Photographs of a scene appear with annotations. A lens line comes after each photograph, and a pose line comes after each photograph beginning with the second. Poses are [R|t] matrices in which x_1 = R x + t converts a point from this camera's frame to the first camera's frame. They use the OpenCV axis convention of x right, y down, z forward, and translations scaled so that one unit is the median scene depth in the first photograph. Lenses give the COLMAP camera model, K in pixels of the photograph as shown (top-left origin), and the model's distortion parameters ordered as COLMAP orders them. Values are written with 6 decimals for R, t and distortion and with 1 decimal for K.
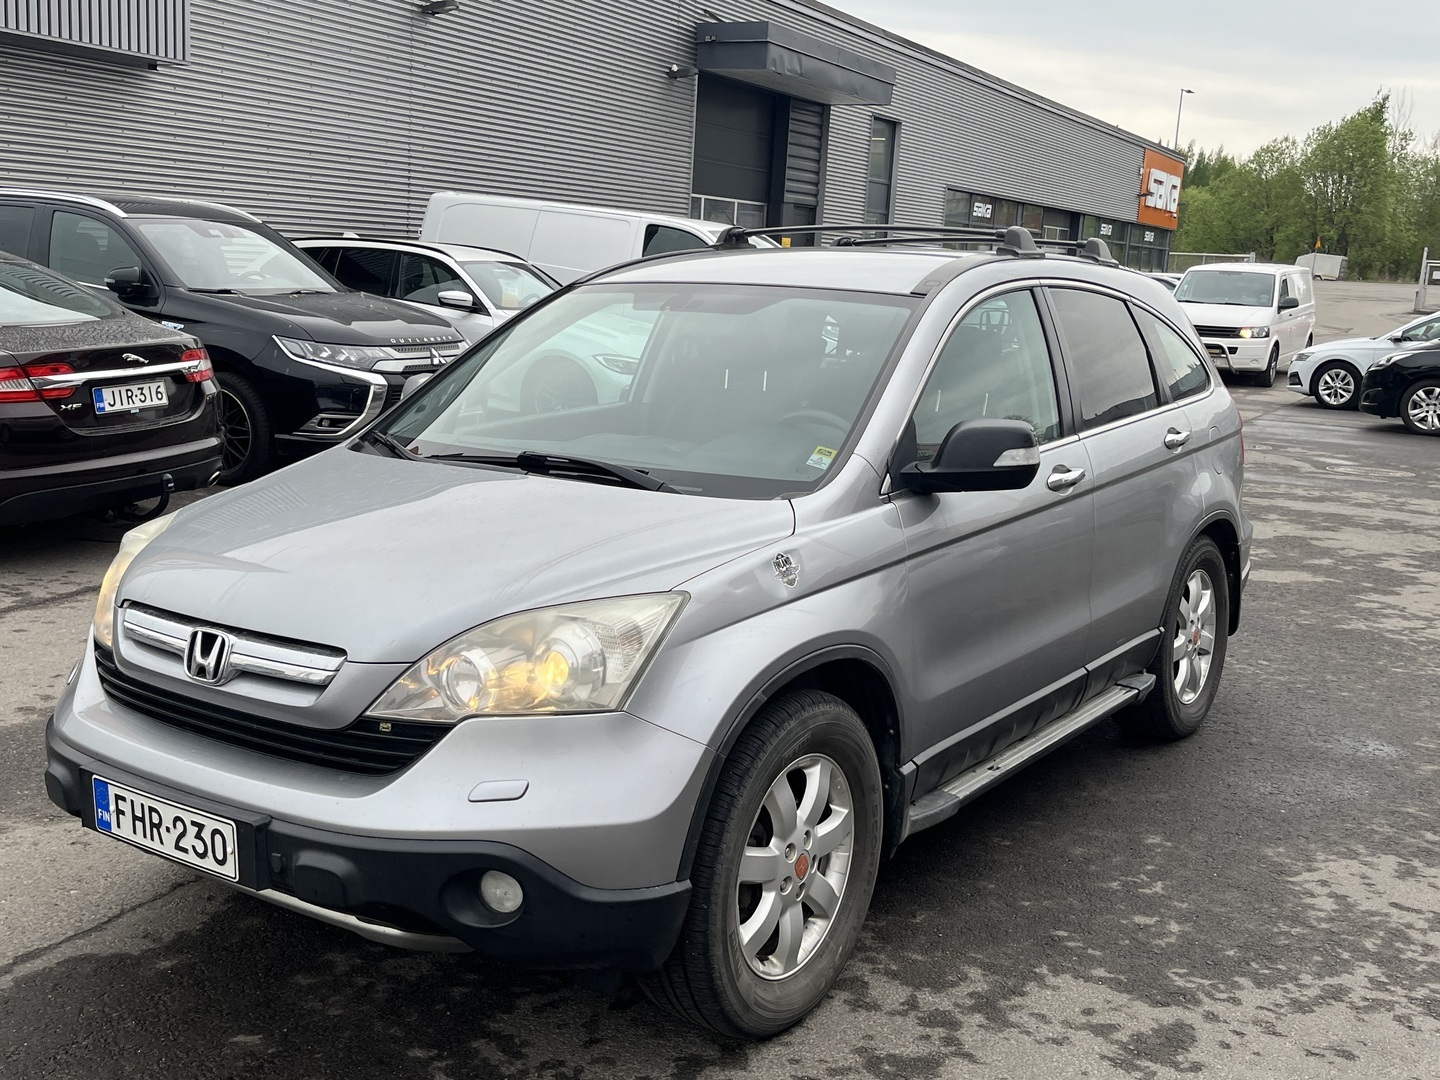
lens RADIAL K [[1518.6, 0, 717.7], [0, 1518.6, 536.3], [0, 0, 1]] dist [0.028393, 0.000000]
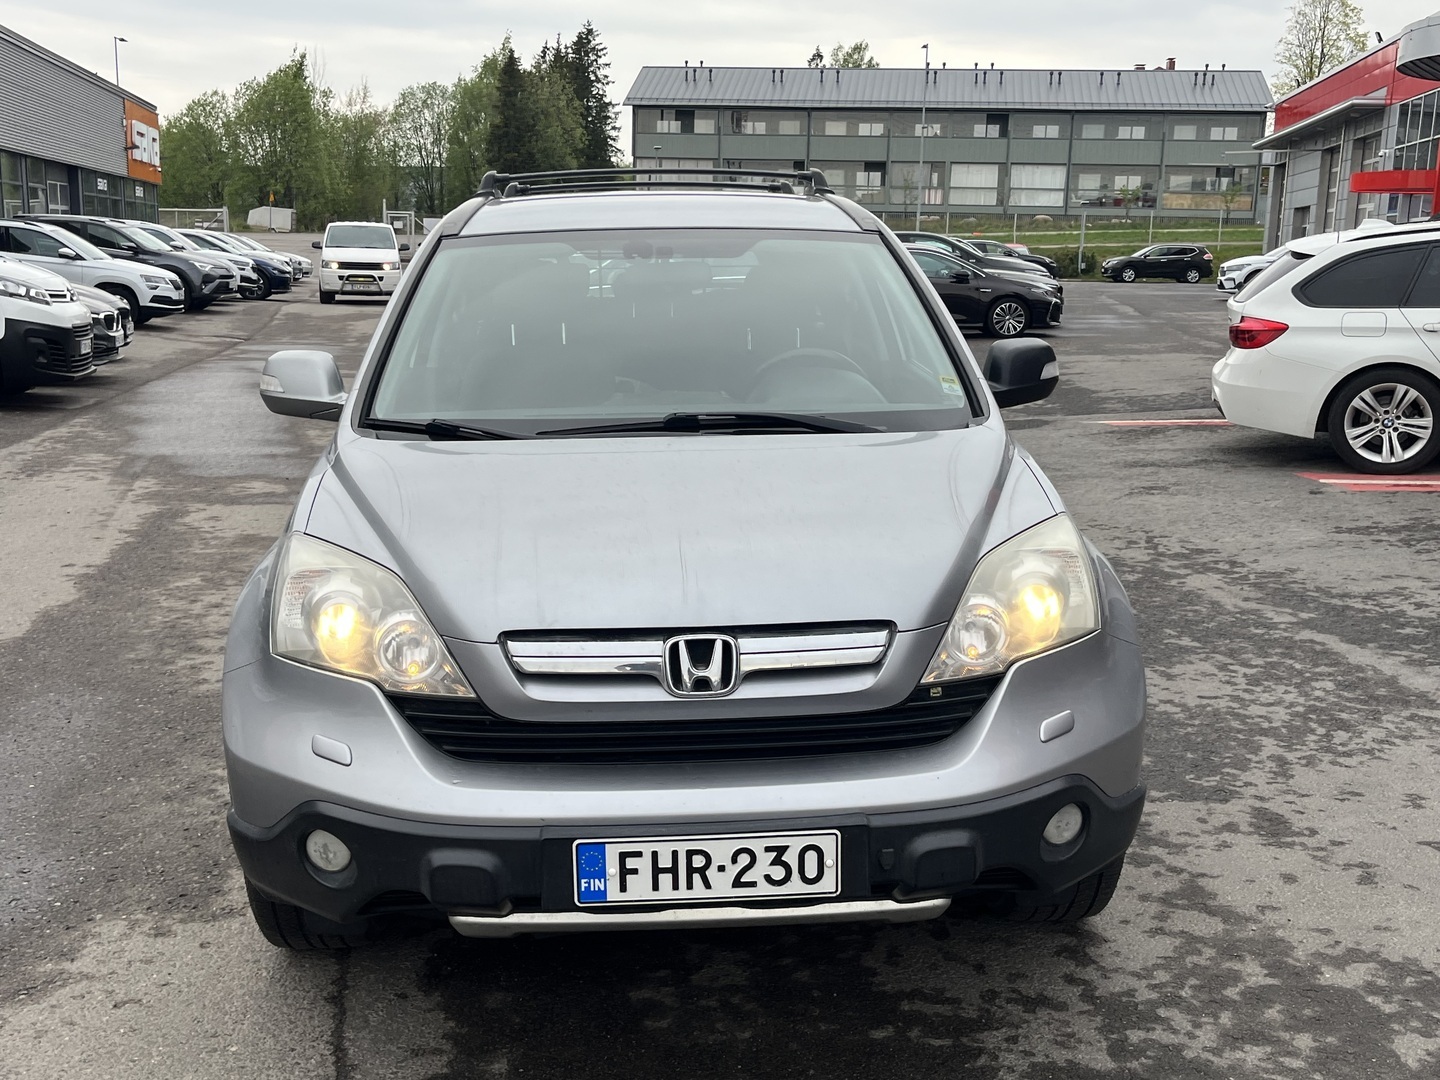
lens RADIAL K [[1518.6, 0, 721.6], [0, 1518.6, 542.3], [0, 0, 1]] dist [0.028393, 0.000000]
pose [[0.782717, -0.156547, 0.602368, -0.675674], [0.137258, 0.987438, 0.078268, -0.046313], [-0.607053, 0.021418, 0.794372, 0.245892]]
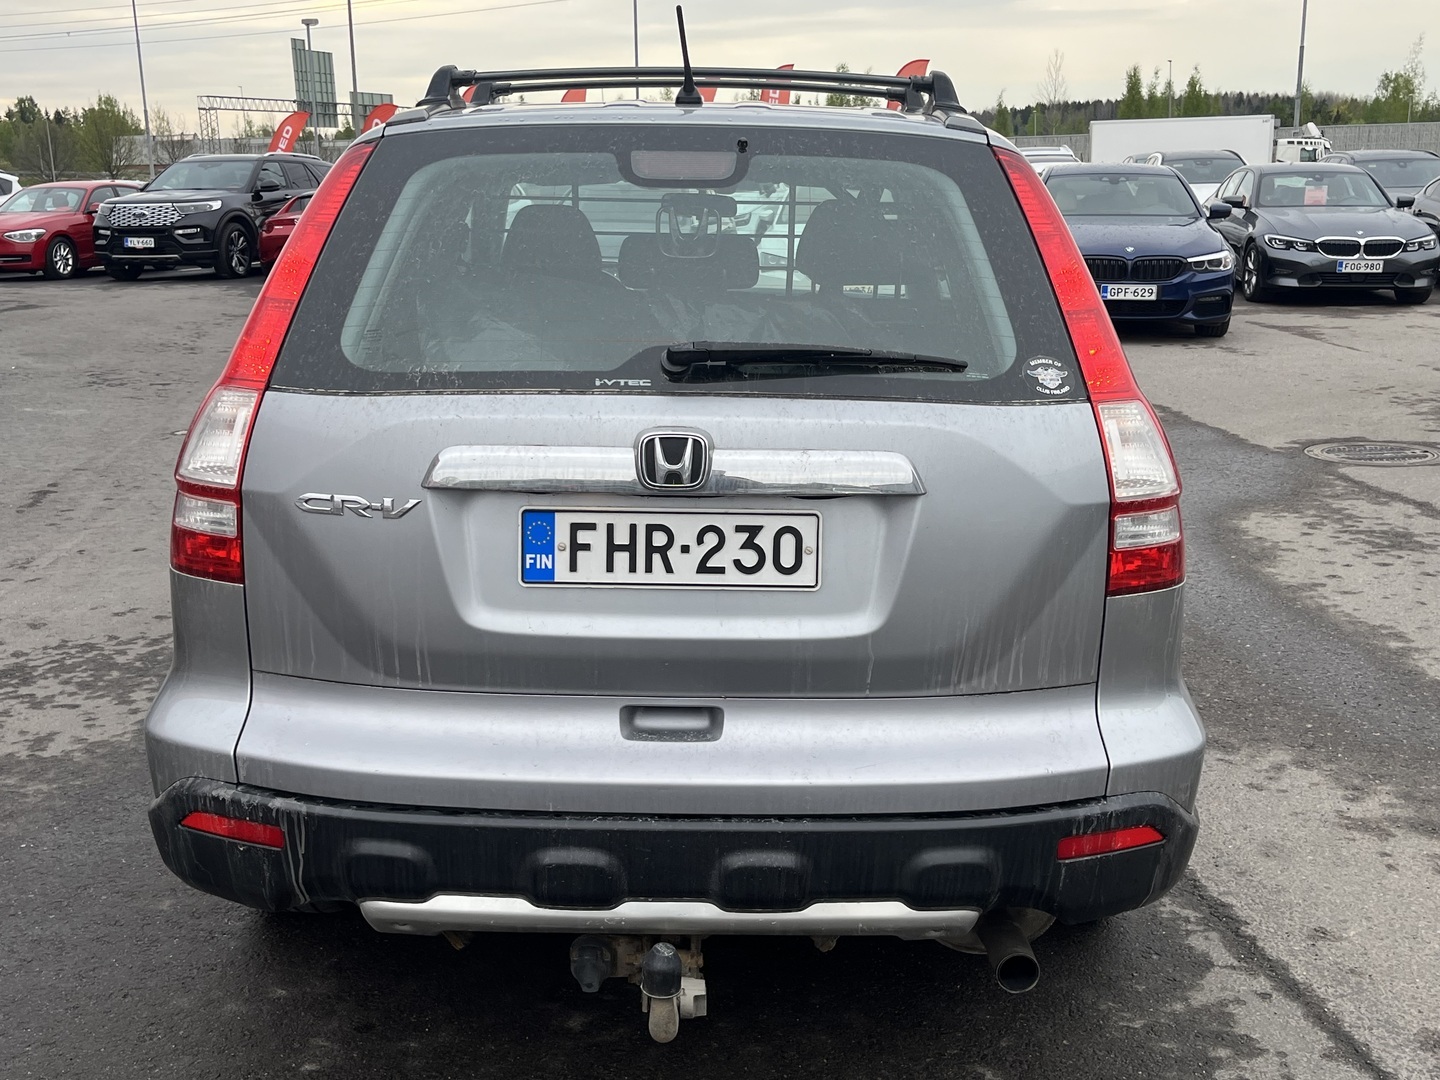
lens RADIAL K [[1518.6, 0, 709.4], [0, 1518.6, 549.3], [0, 0, 1]] dist [0.028393, 0.000000]
pose [[-0.825025, 0.100521, -0.556084, 0.725163], [-0.129184, 0.924444, 0.358768, -0.349454], [0.550132, 0.367830, -0.749704, 2.218178]]
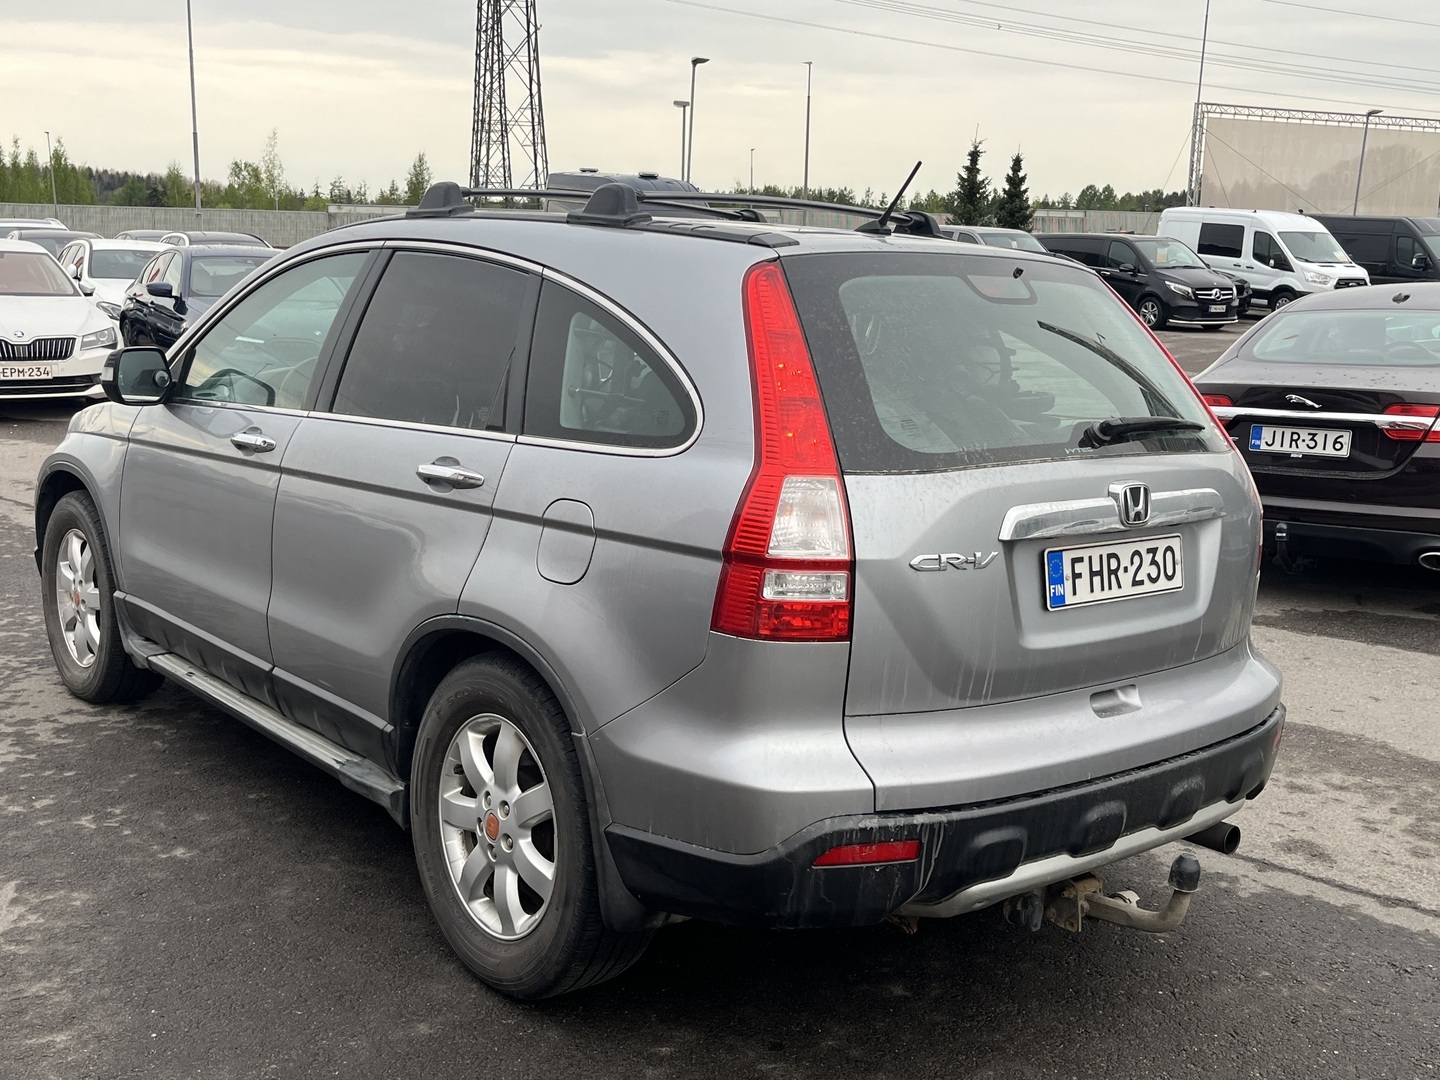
lens RADIAL K [[1518.6, 0, 714.9], [0, 1518.6, 536.4], [0, 0, 1]] dist [0.028393, 0.000000]
pose [[-0.262960, 0.121504, -0.957125, 1.243259], [-0.215018, 0.959708, 0.180906, -0.250734], [0.940542, 0.253370, -0.226240, 1.734281]]
